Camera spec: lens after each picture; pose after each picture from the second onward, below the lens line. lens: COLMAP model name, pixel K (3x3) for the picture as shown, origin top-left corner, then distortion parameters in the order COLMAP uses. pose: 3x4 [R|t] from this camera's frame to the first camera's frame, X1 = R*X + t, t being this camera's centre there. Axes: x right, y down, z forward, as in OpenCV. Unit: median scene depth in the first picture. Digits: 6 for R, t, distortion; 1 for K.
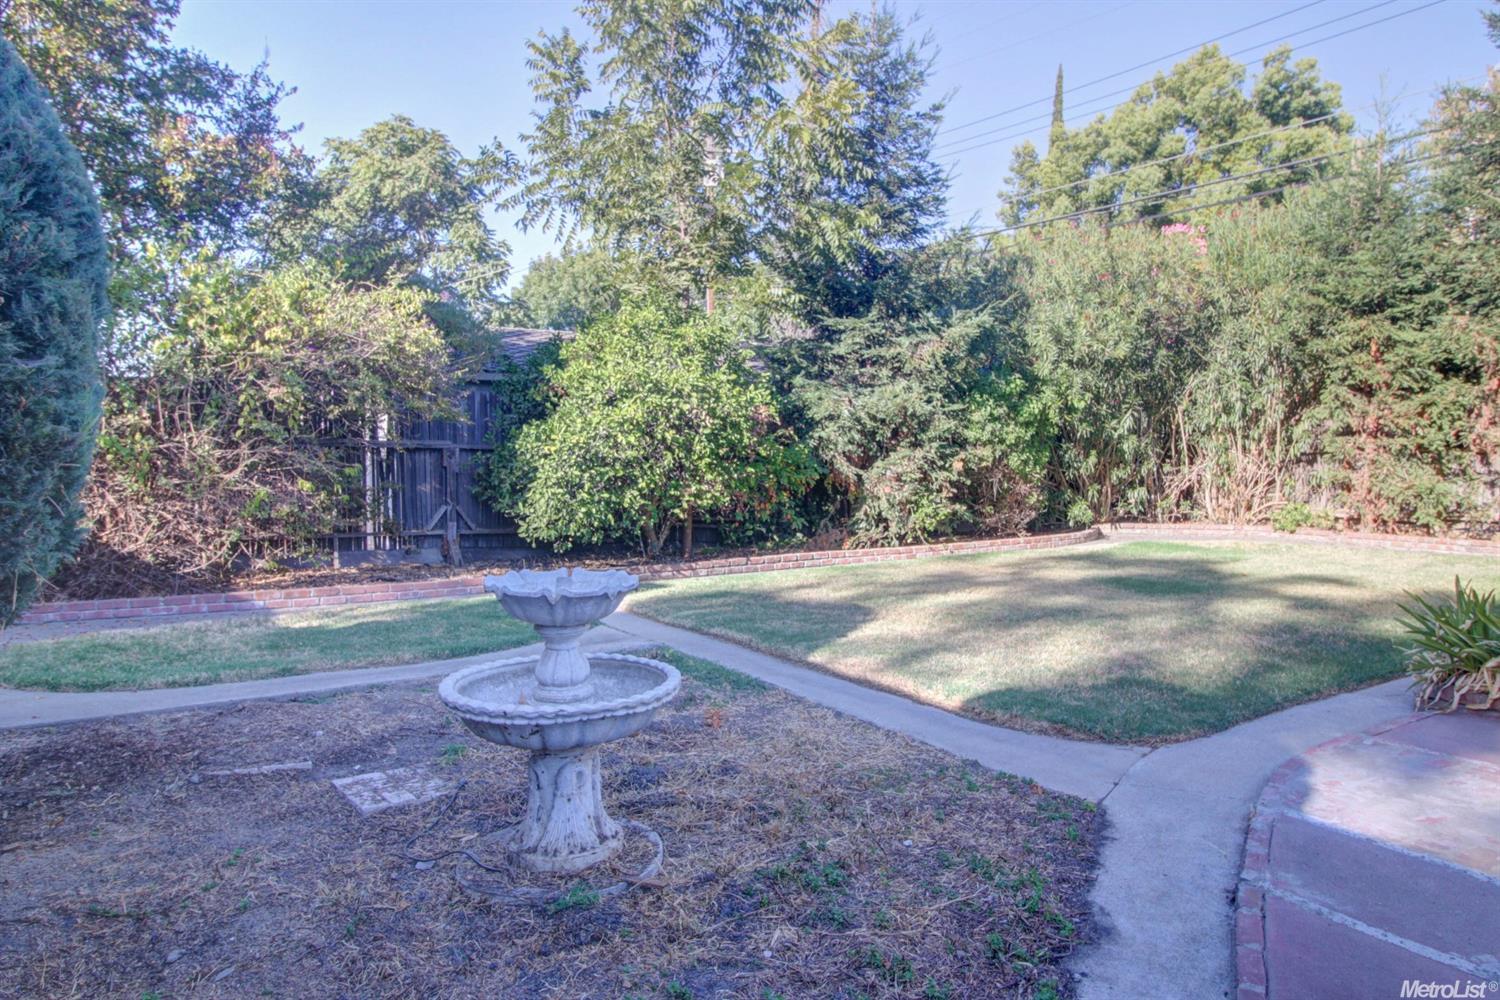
lens RADIAL K [[974.2, 0, 749.0], [0, 974.2, 499.9], [0, 0, 1]] dist [0.020145, 0.000275]
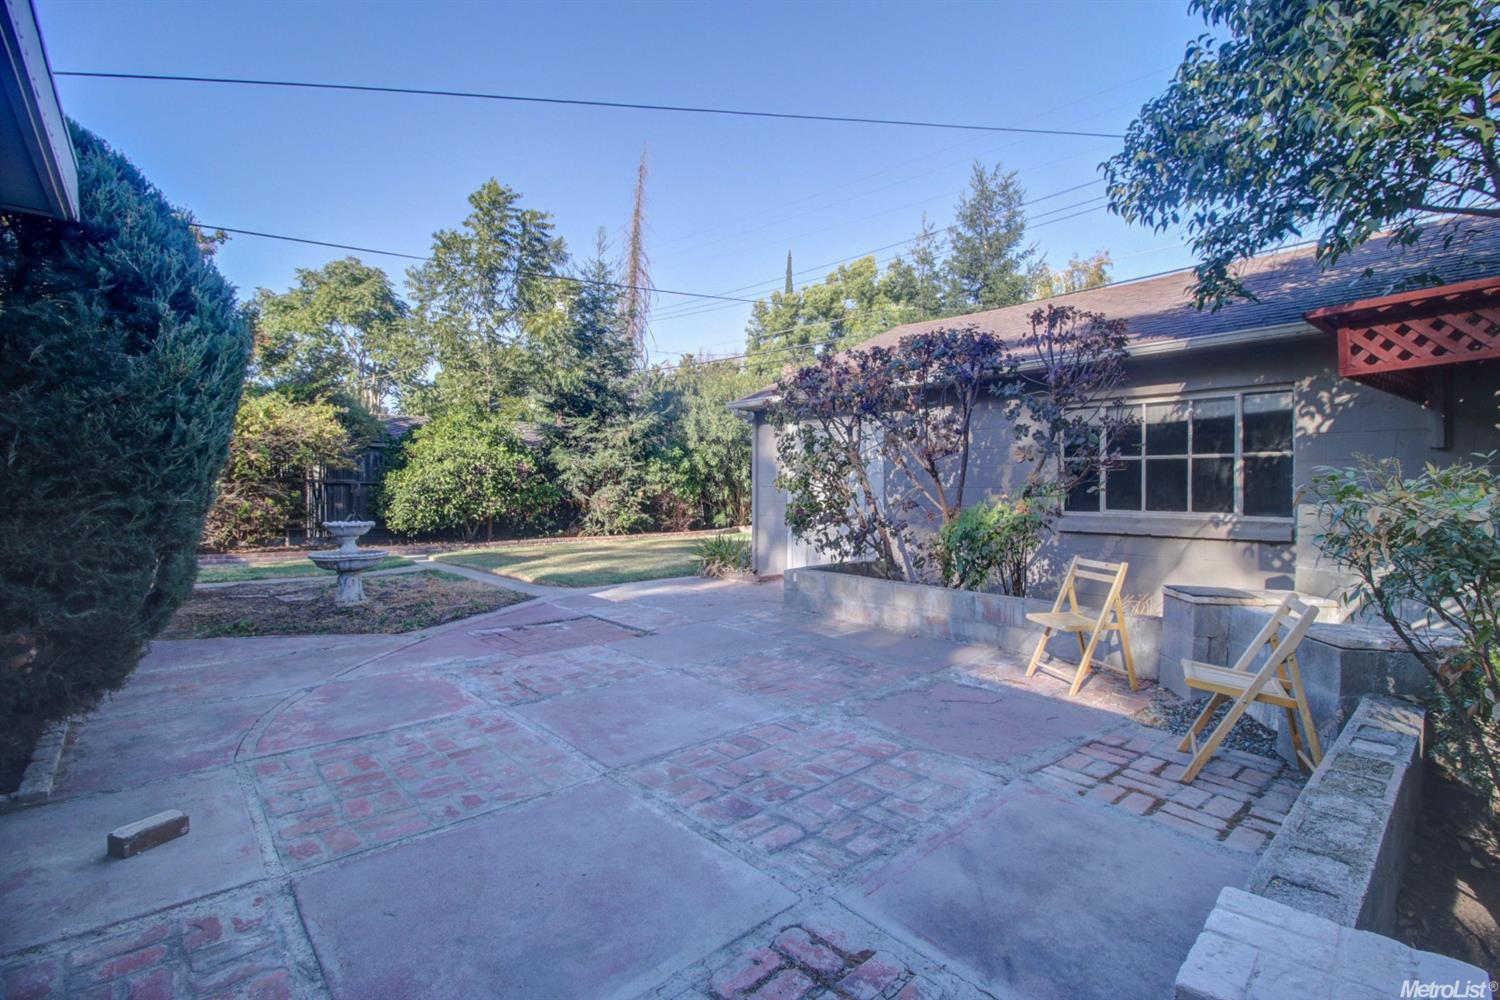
lens RADIAL K [[689.1, 0, 752.8], [0, 689.1, 495.6], [0, 0, 1]] dist [-0.012119, -0.002734]
pose [[0.983415, 0.002915, 0.181349, 0.194140], [0.004046, 0.999270, -0.037999, 0.022006], [-0.181327, 0.038102, 0.982684, -0.407731]]
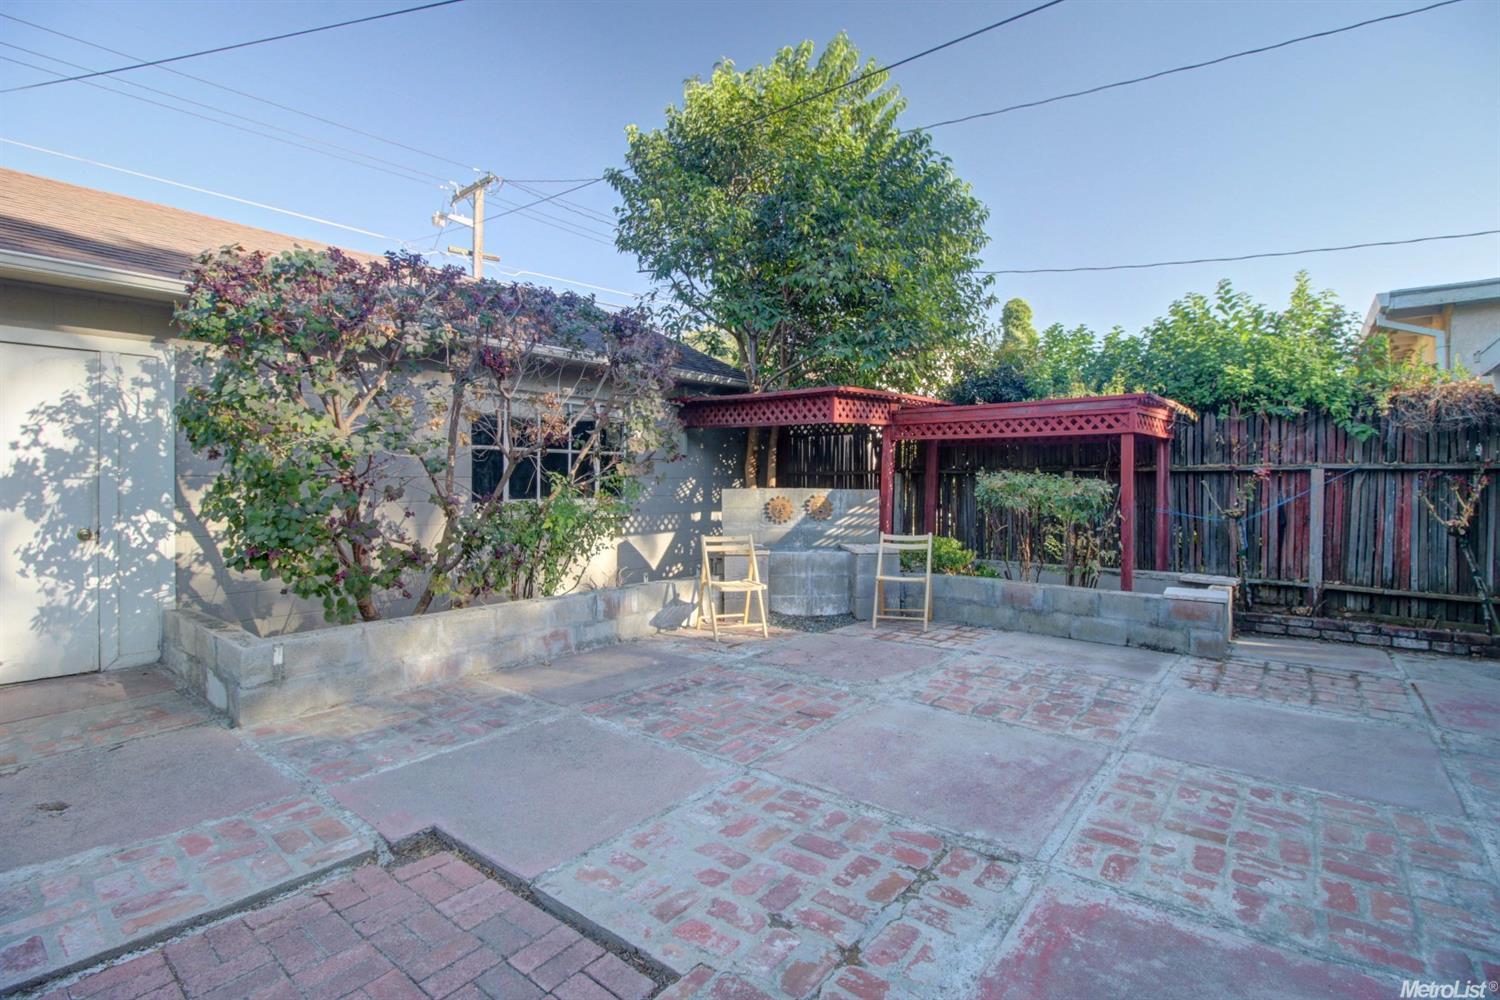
lens RADIAL K [[689.1, 0, 750.3], [0, 689.1, 490.8], [0, 0, 1]] dist [-0.012119, -0.002734]
pose [[-0.342214, -0.019863, 0.939412, -0.419685], [0.037299, 0.998701, 0.034704, -0.053935], [-0.938881, 0.046916, -0.341029, 1.021560]]
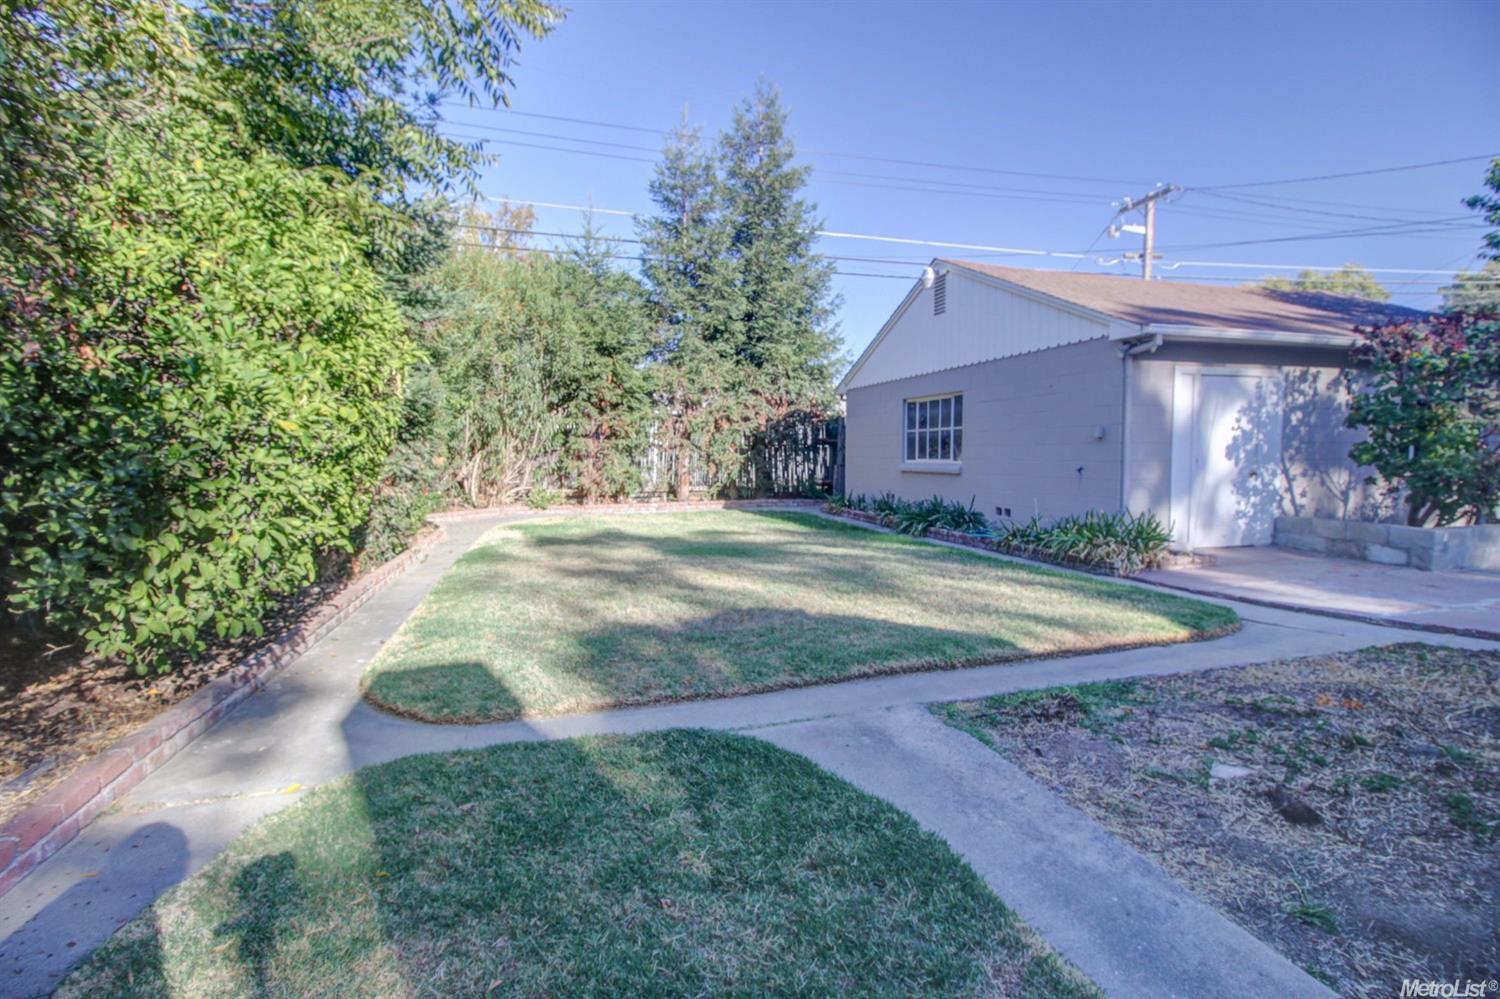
lens RADIAL K [[689.1, 0, 747.8], [0, 689.1, 500.0], [0, 0, 1]] dist [-0.012119, -0.002734]
pose [[0.259421, -0.072841, 0.963013, -0.944573], [0.054334, 0.996673, 0.060750, -0.086269], [-0.964235, 0.036565, 0.262516, 1.808527]]
